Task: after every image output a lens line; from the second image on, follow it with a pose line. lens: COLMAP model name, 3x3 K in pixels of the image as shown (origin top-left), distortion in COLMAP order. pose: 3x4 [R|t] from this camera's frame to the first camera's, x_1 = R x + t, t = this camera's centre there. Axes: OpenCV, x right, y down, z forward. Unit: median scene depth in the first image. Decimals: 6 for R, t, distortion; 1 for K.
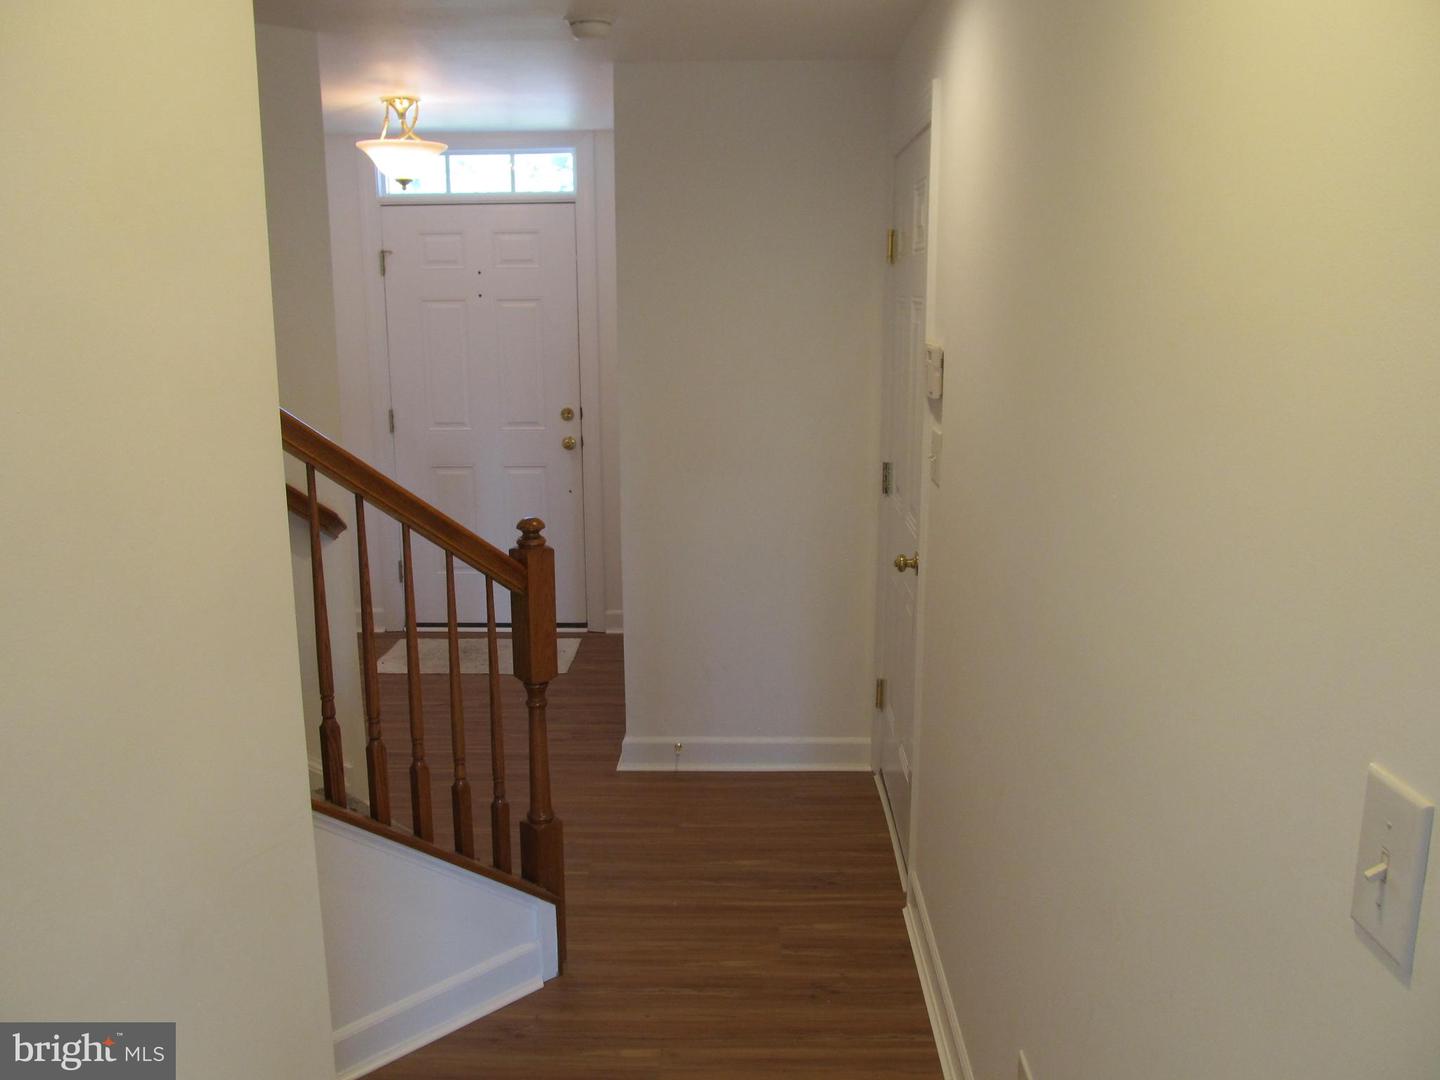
lens RADIAL K [[1198.3, 0, 720.0], [0, 1198.3, 540.0], [0, 0, 1]] dist [-0.060885, 0.039282]
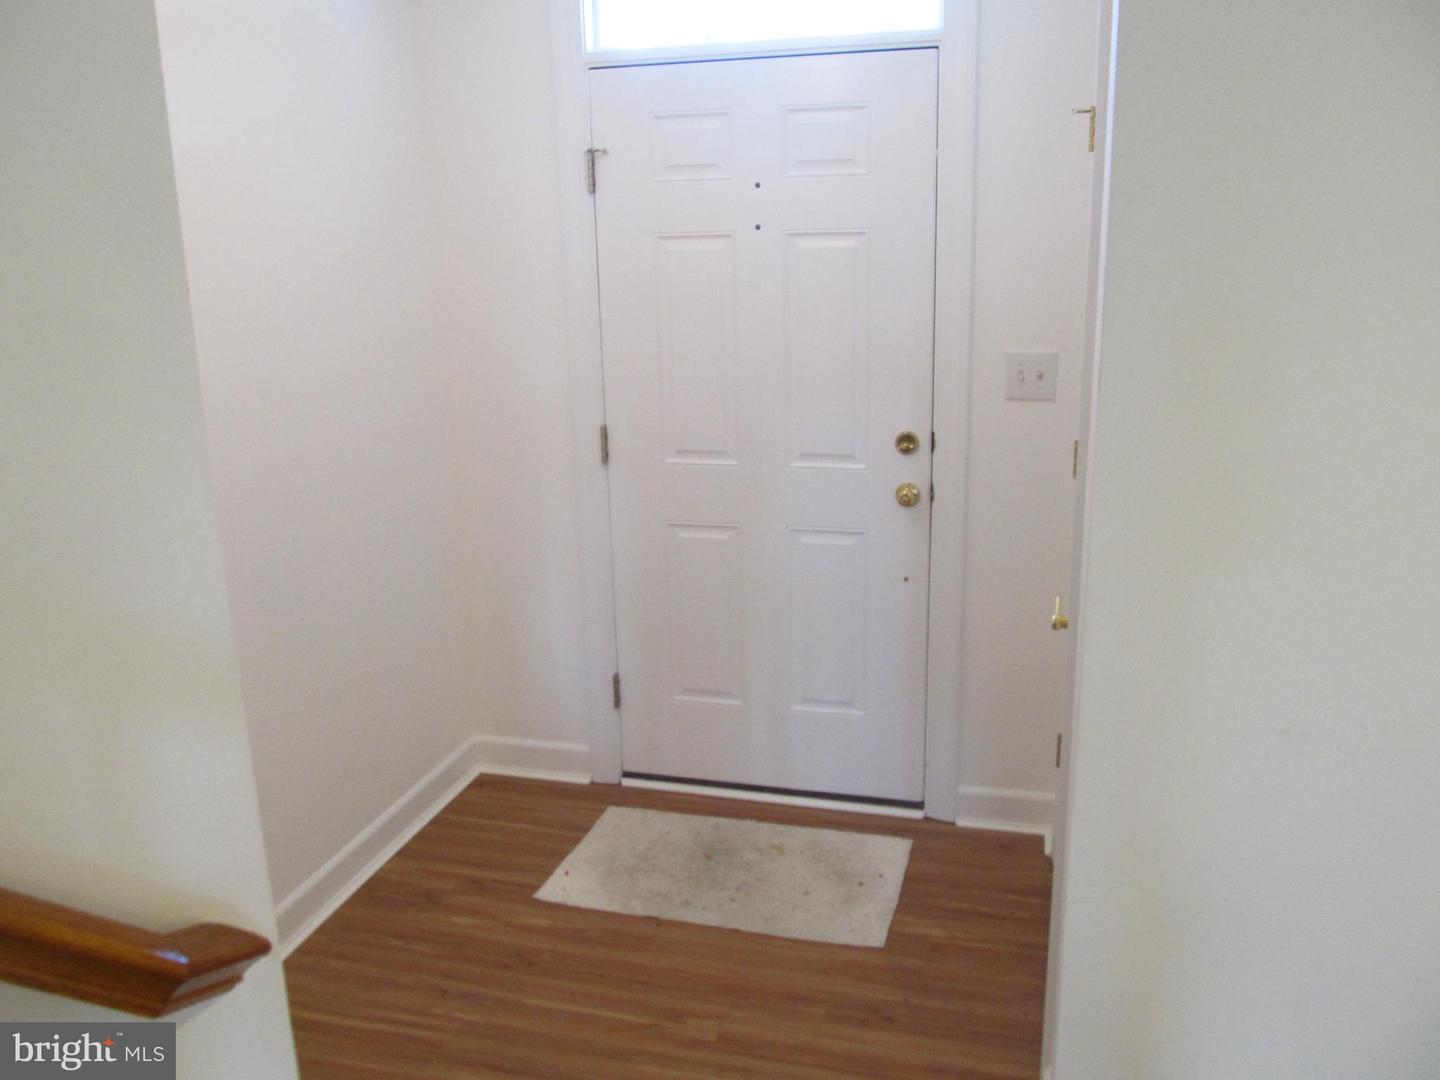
lens RADIAL K [[1198.3, 0, 720.0], [0, 1198.3, 540.0], [0, 0, 1]] dist [-0.060885, 0.039282]
pose [[0.972225, 0.045212, -0.229640, -0.086355], [-0.033042, 0.997852, 0.056569, -0.092675], [0.231705, -0.047410, 0.971630, 0.459382]]
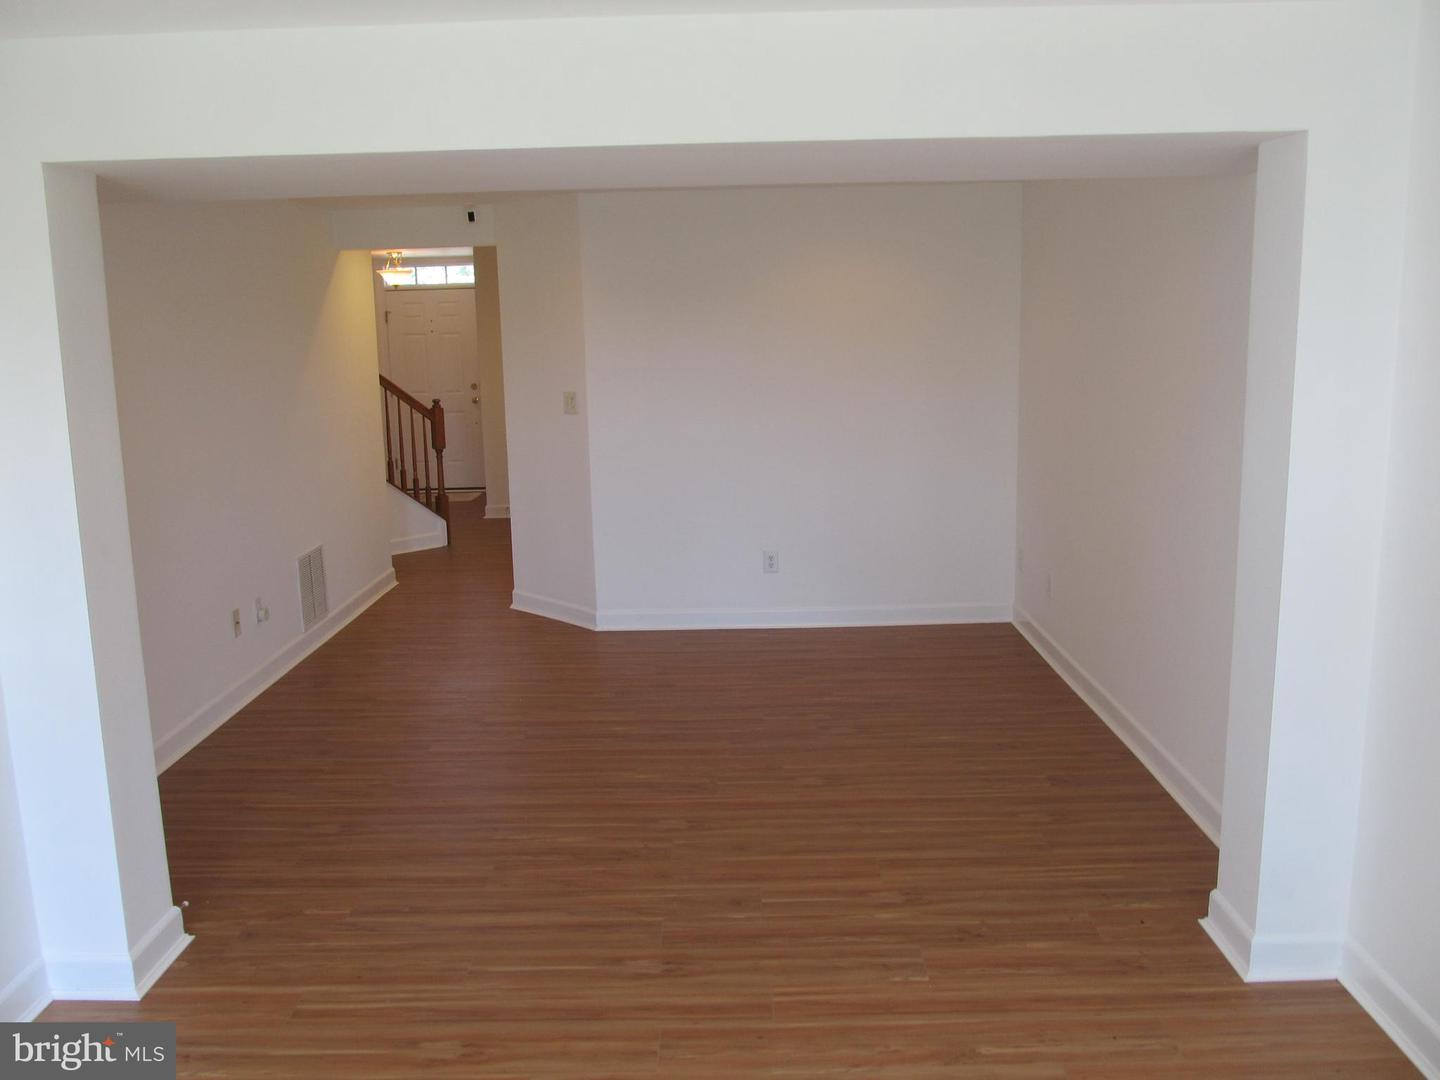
lens RADIAL K [[1198.3, 0, 720.0], [0, 1198.3, 540.0], [0, 0, 1]] dist [-0.060885, 0.039282]
pose [[0.999814, -0.018224, 0.006299, 0.304224], [0.018367, 0.999557, -0.023424, 0.235322], [-0.005869, 0.023535, 0.999706, -1.167535]]
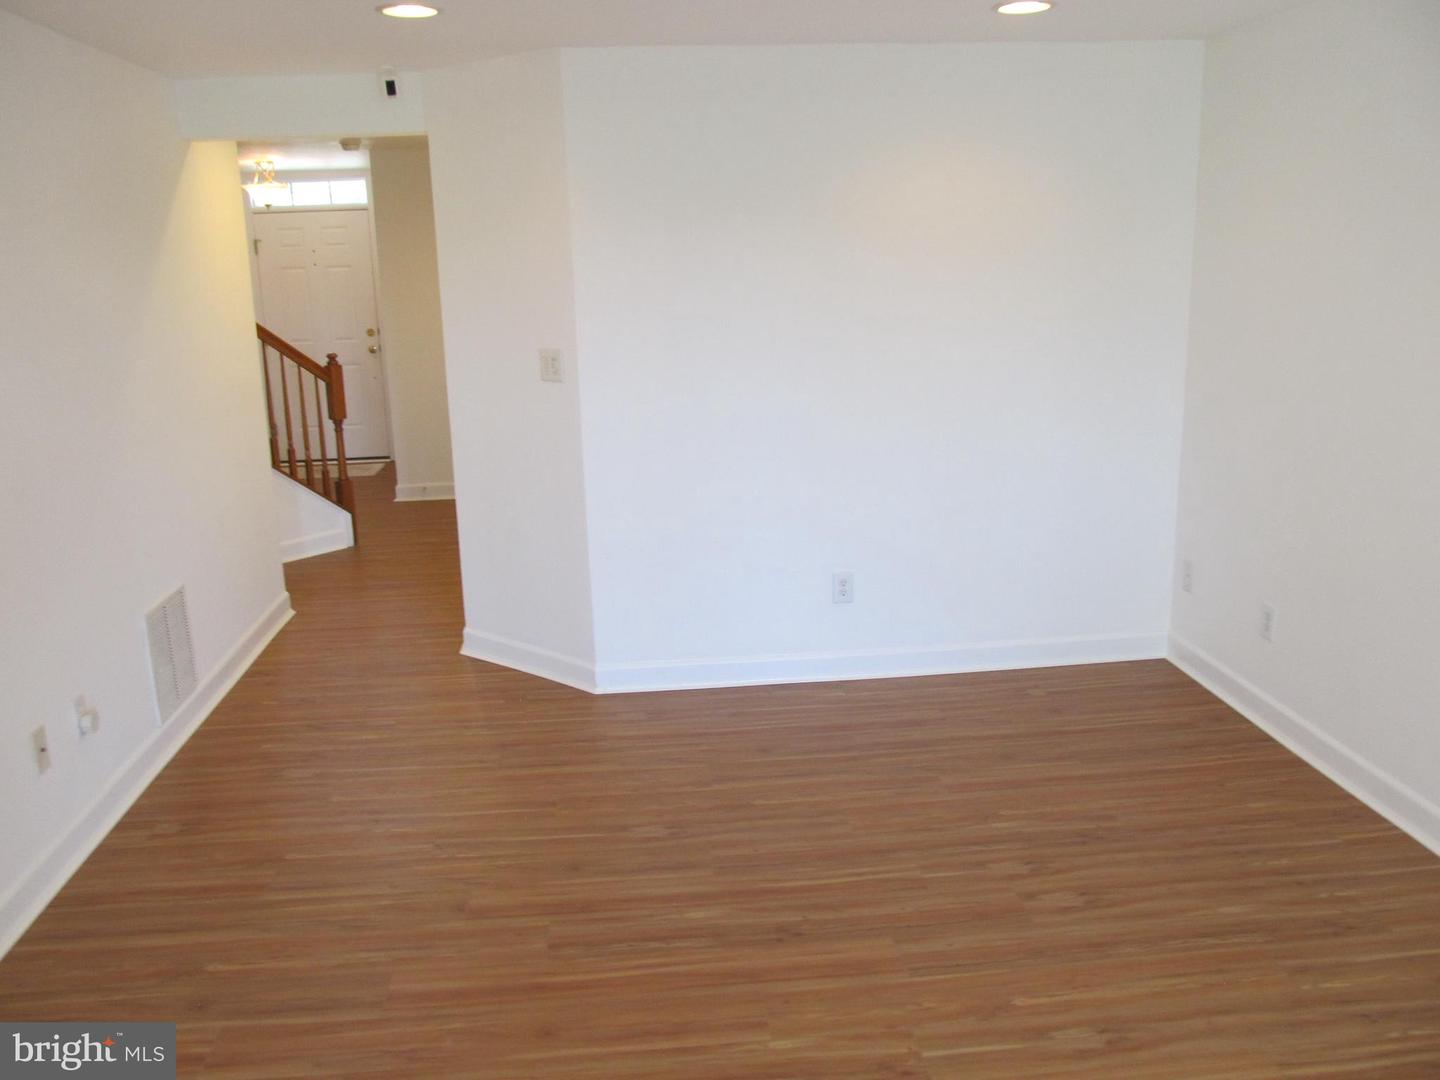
lens RADIAL K [[1198.3, 0, 720.0], [0, 1198.3, 540.0], [0, 0, 1]] dist [-0.060885, 0.039282]
pose [[0.993607, -0.046781, 0.102748, 0.190332], [0.043506, 0.998478, 0.033885, 0.163842], [-0.104177, -0.029198, 0.994130, -0.798231]]
